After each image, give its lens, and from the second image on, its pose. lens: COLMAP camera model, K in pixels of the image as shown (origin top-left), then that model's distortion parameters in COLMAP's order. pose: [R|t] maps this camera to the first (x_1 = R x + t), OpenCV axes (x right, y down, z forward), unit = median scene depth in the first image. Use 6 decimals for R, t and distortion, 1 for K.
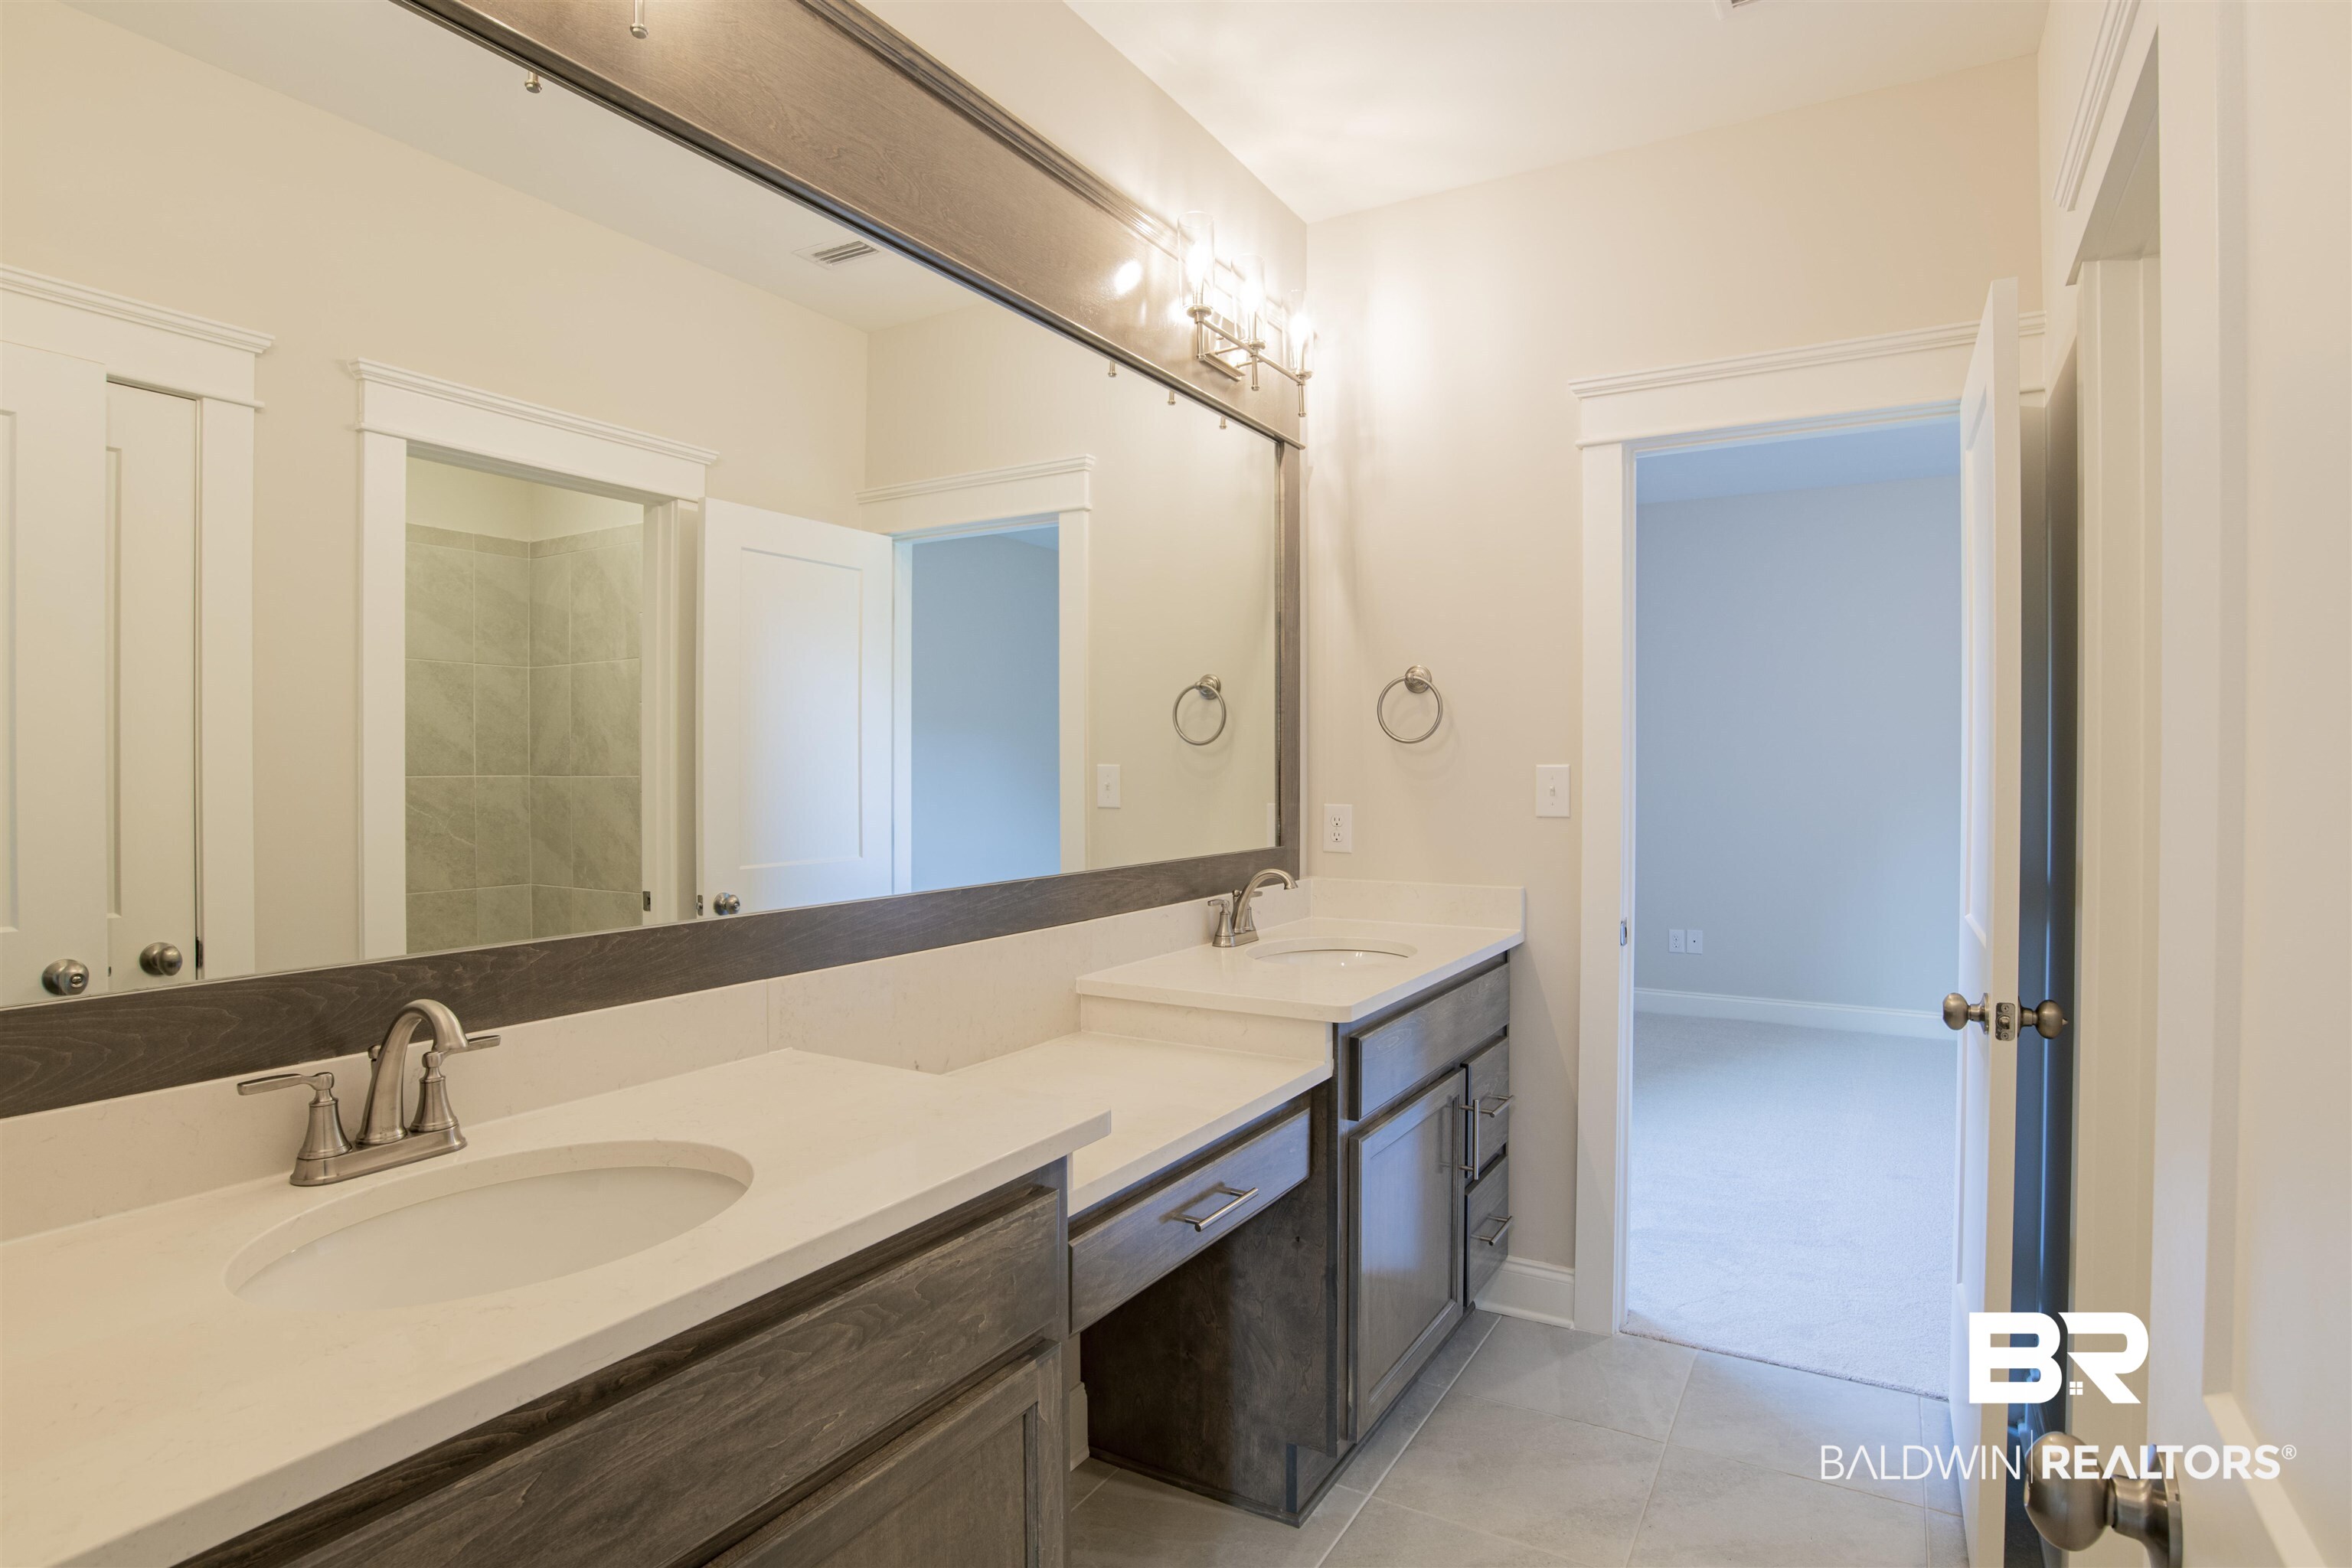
lens RADIAL K [[1238.7, 0, 1187.7], [0, 1238.7, 774.5], [0, 0, 1]] dist [-0.021297, -0.000112]
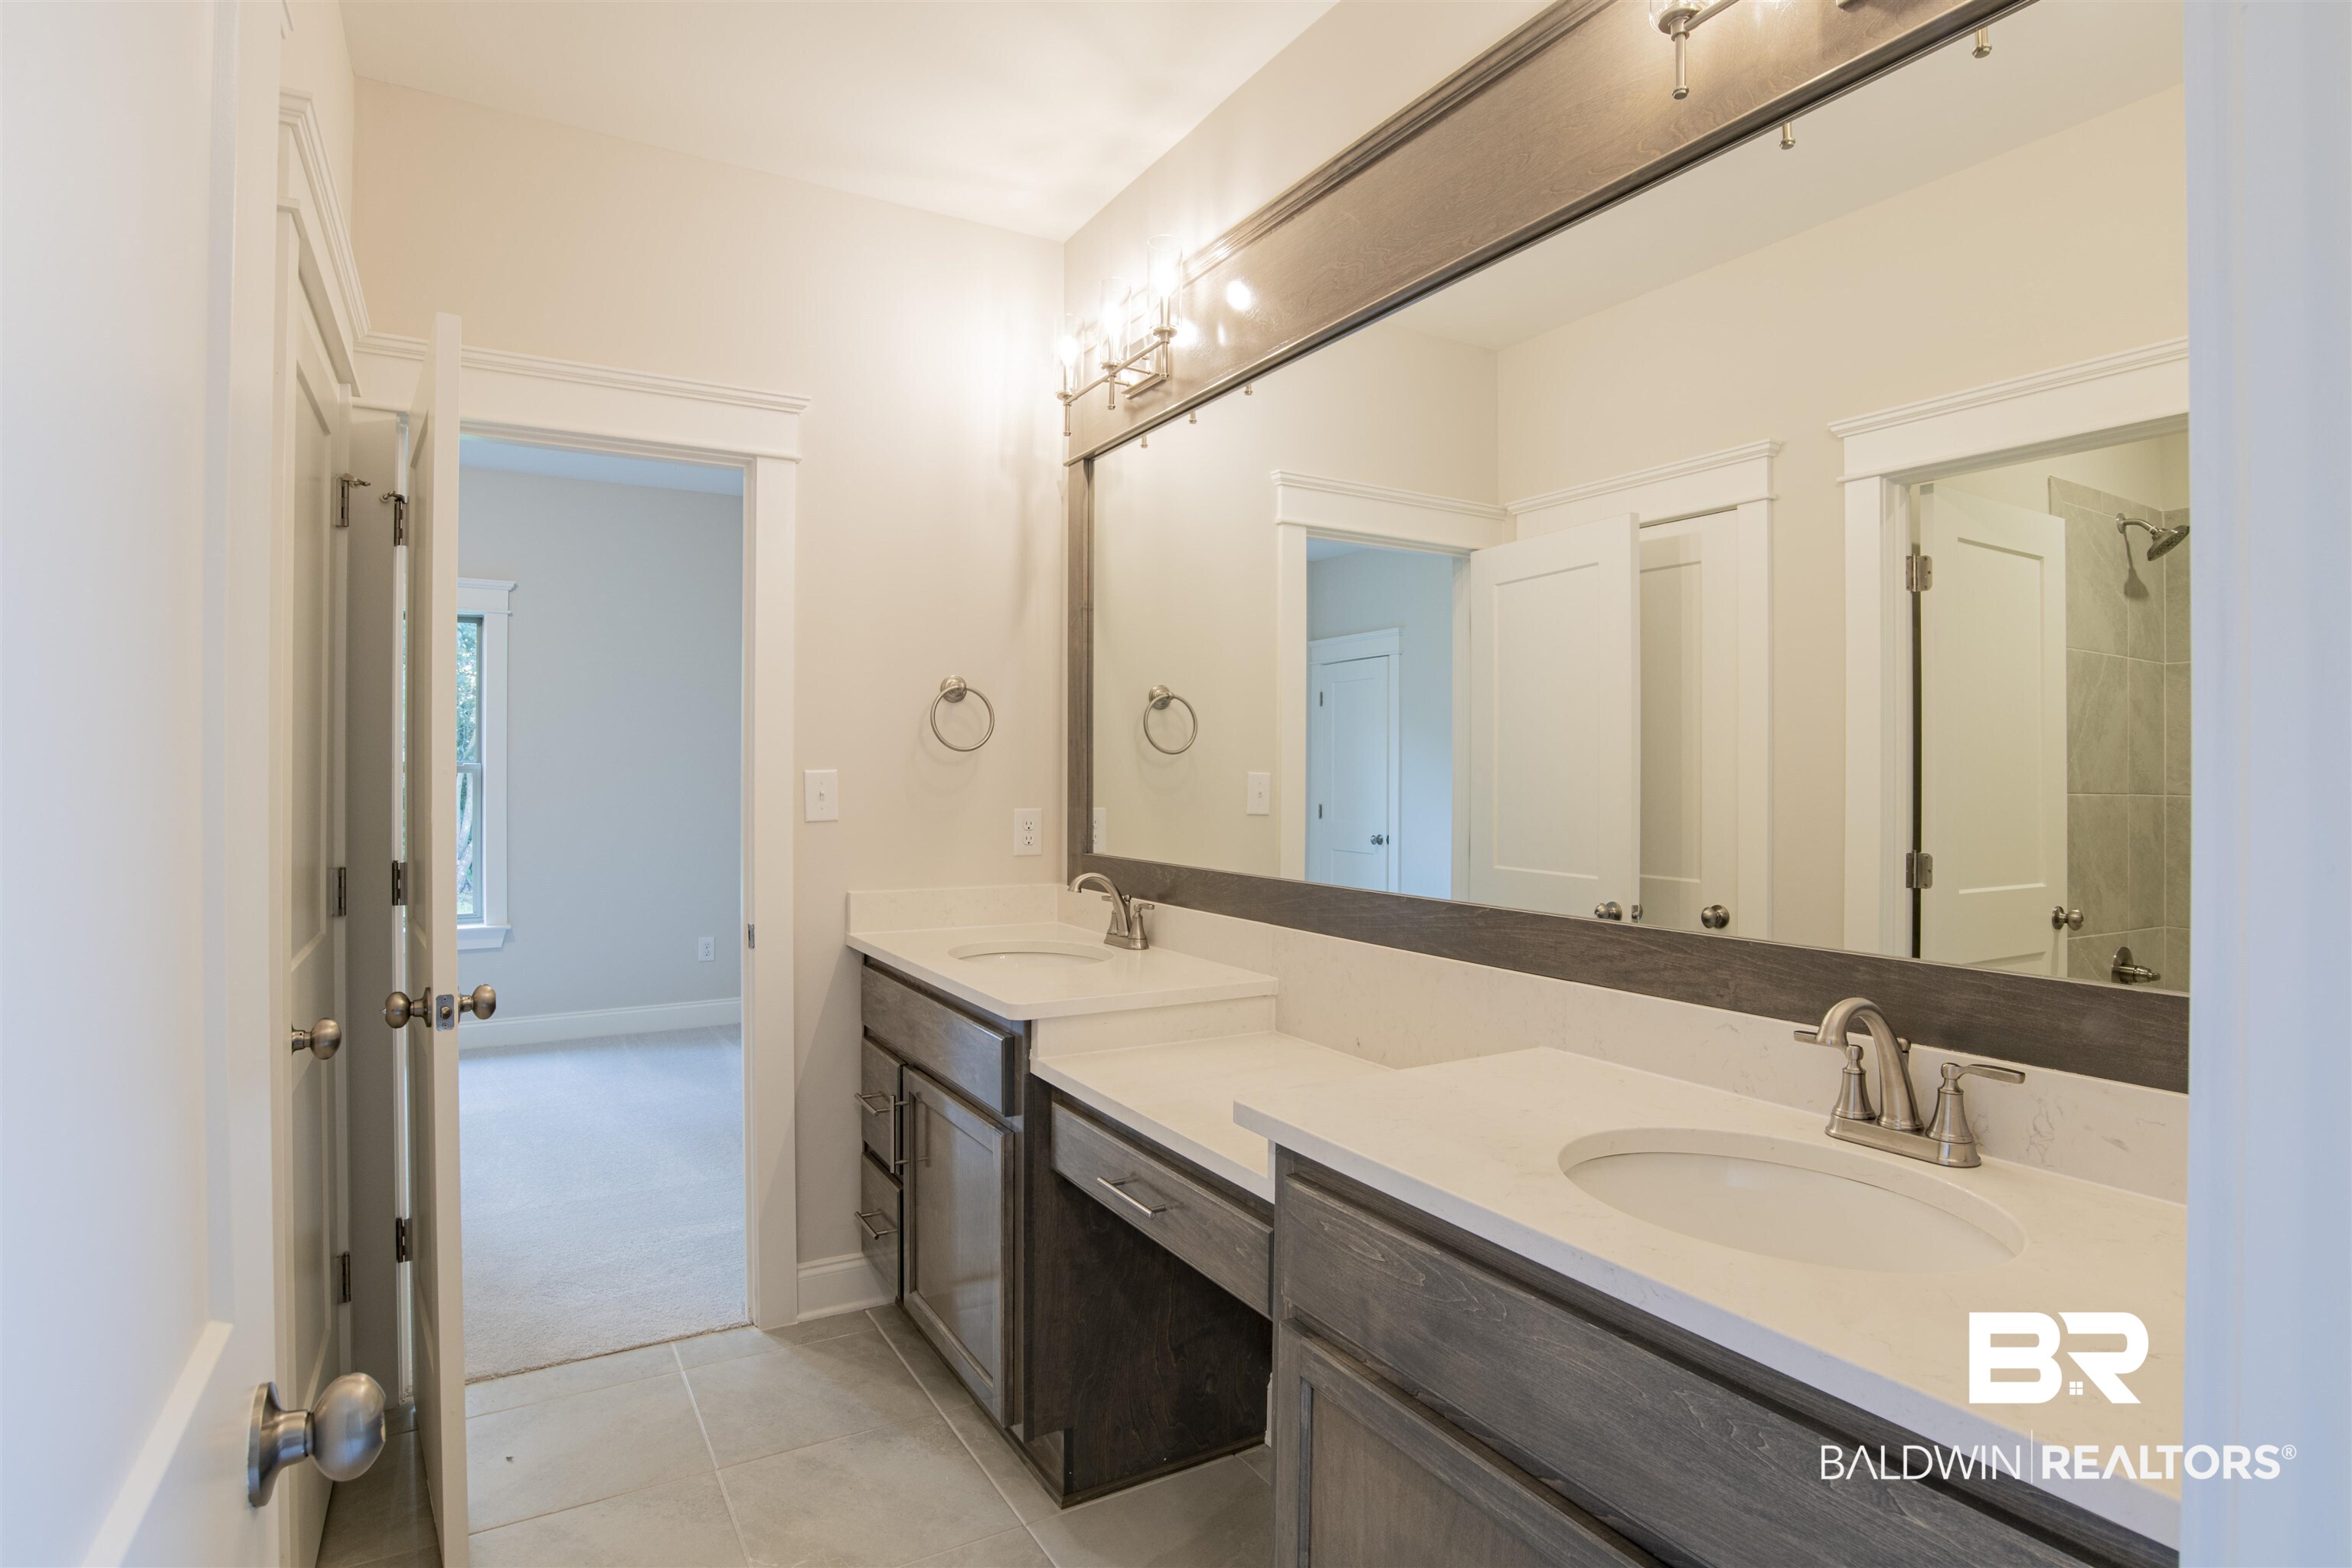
lens RADIAL K [[1201.8, 0, 1184.0], [0, 1201.8, 779.9], [0, 0, 1]] dist [-0.032596, 0.000821]
pose [[-0.482785, 0.001178, -0.875738, 0.777157], [-0.011519, 0.999904, 0.007695, -0.008783], [0.875663, 0.013803, -0.482725, 1.325358]]
